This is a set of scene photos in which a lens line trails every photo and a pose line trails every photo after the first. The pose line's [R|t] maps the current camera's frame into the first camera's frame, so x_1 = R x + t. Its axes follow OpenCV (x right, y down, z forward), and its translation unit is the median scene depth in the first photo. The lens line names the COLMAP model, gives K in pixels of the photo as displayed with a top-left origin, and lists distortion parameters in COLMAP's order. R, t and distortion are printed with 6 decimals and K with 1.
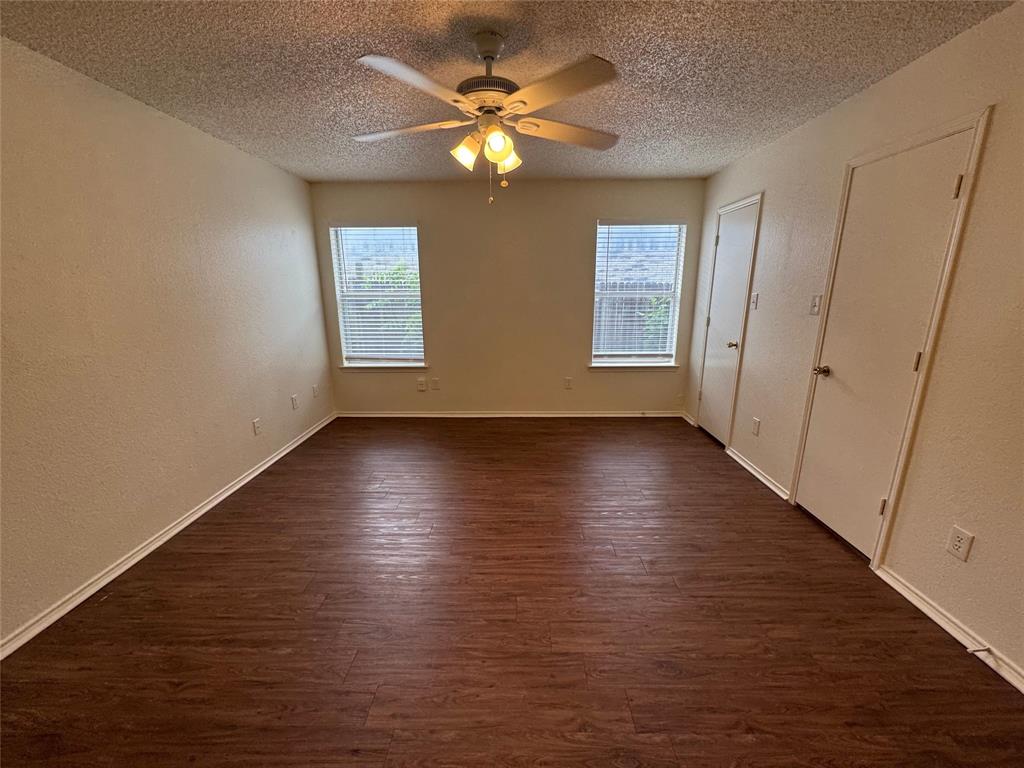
lens RADIAL K [[409.6, 0, 514.2], [0, 409.6, 384.0], [0, 0, 1]] dist [-0.002401, -0.000370]
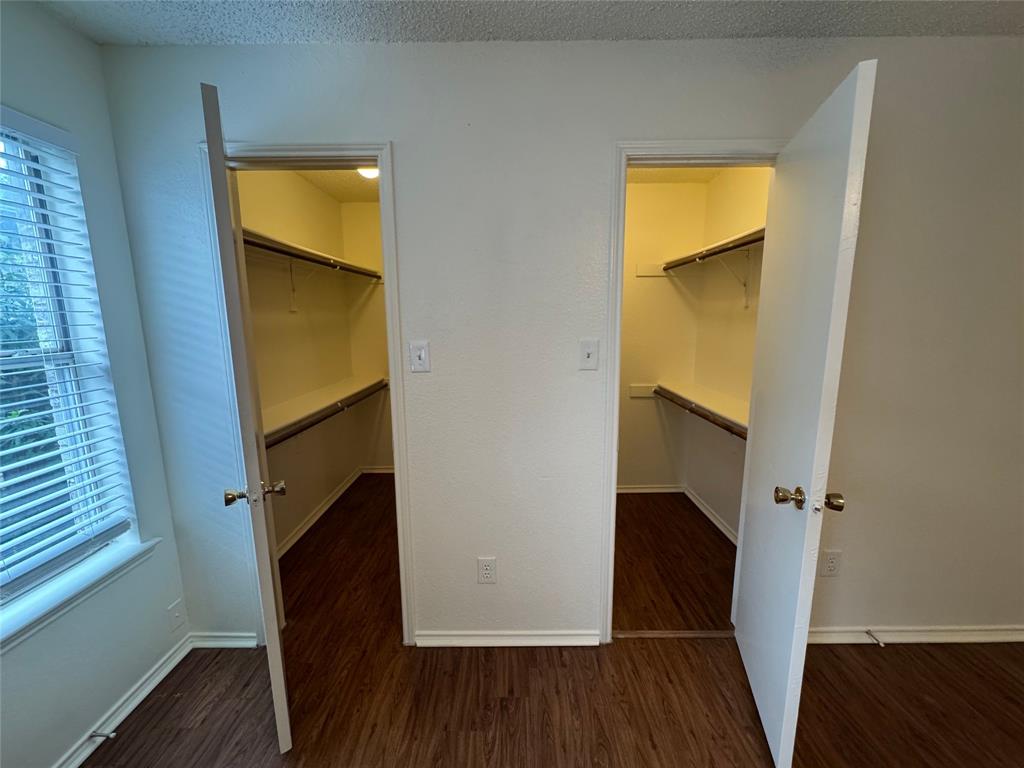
lens RADIAL K [[409.6, 0, 514.2], [0, 409.6, 384.0], [0, 0, 1]] dist [-0.002401, -0.000370]
pose [[-0.016849, -0.152060, 0.988228, 0.056894], [0.244219, 0.957806, 0.151543, -0.178881], [-0.969574, 0.243898, 0.020998, 0.725625]]
